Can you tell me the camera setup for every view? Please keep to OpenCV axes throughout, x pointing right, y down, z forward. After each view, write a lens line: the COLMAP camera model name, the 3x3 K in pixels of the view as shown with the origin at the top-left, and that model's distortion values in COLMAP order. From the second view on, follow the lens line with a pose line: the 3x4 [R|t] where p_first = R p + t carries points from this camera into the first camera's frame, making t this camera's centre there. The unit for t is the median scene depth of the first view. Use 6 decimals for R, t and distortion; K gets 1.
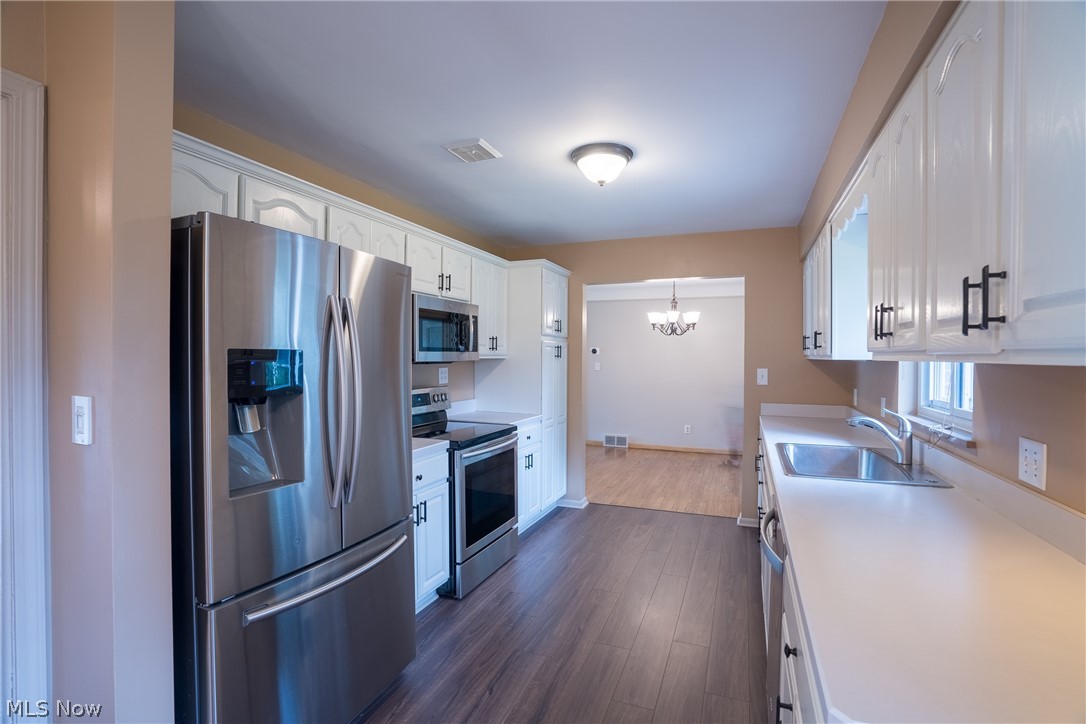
lens RADIAL K [[498.1, 0, 542.8], [0, 498.1, 362.4], [0, 0, 1]] dist [-0.041328, 0.000413]
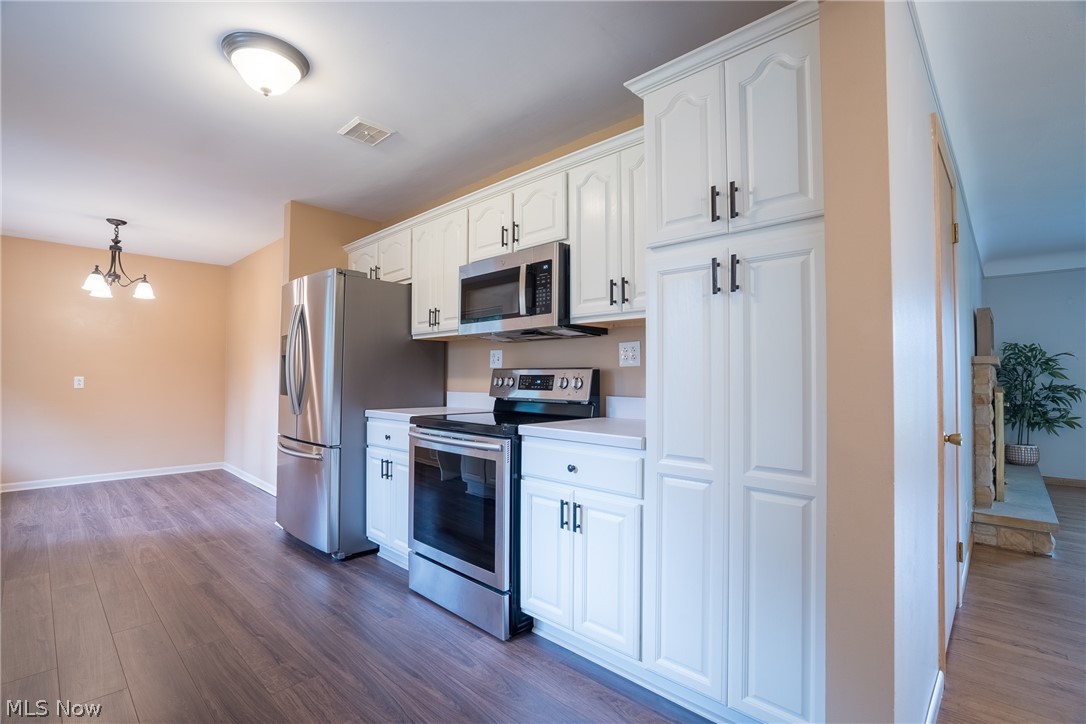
lens RADIAL K [[498.1, 0, 542.8], [0, 498.1, 362.4], [0, 0, 1]] dist [-0.041328, 0.000413]
pose [[-0.363416, -0.030170, -0.931138, 0.389366], [-0.012825, 0.999543, -0.027381, 0.049489], [0.931539, 0.001991, -0.363636, 0.990179]]
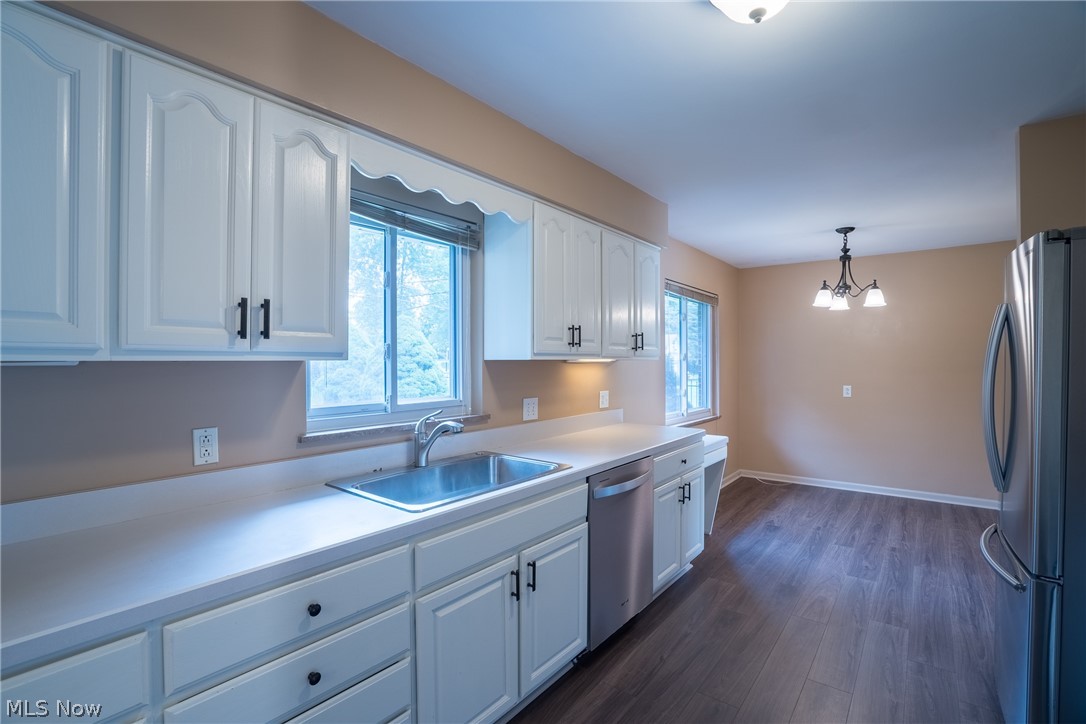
lens RADIAL K [[498.1, 0, 542.8], [0, 498.1, 362.4], [0, 0, 1]] dist [-0.041328, 0.000413]
pose [[-0.962295, -0.003425, 0.271986, 0.114675], [-0.000016, 0.999921, 0.012537, -0.006246], [-0.272008, 0.012060, -0.962219, 0.899456]]
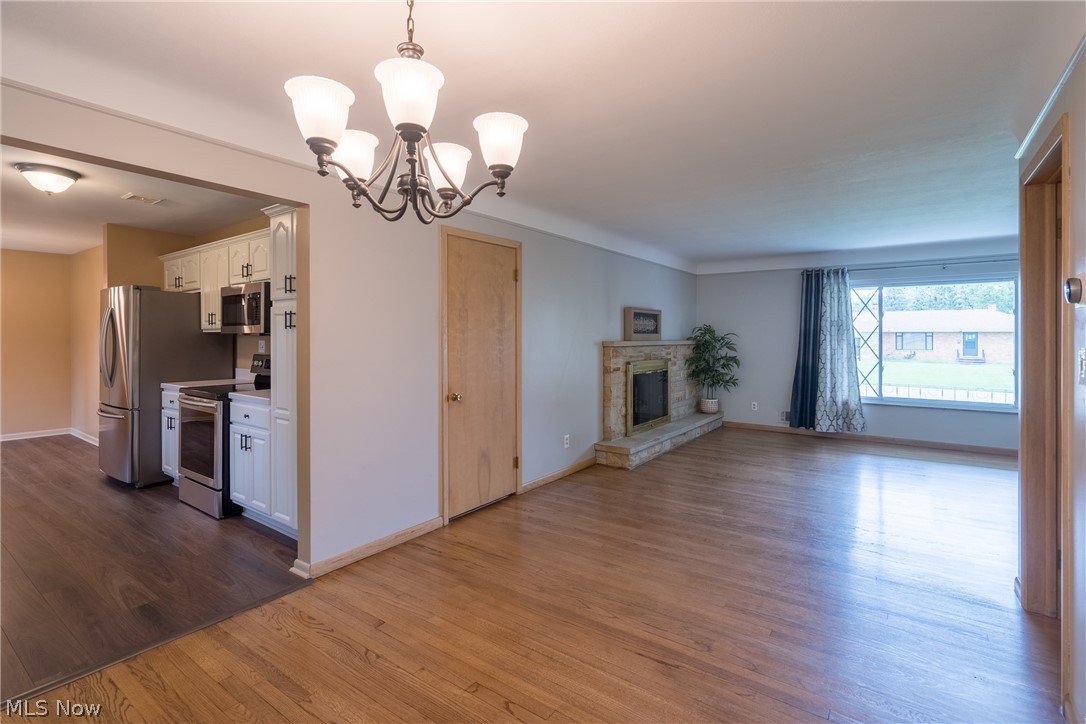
lens RADIAL K [[502.3, 0, 543.7], [0, 502.3, 337.8], [0, 0, 1]] dist [0.000083, -0.000830]
pose [[-0.234551, -0.002340, -0.972101, 0.635544], [-0.009422, 0.999956, -0.000134, 0.001071], [0.972058, 0.009128, -0.234563, 1.498320]]
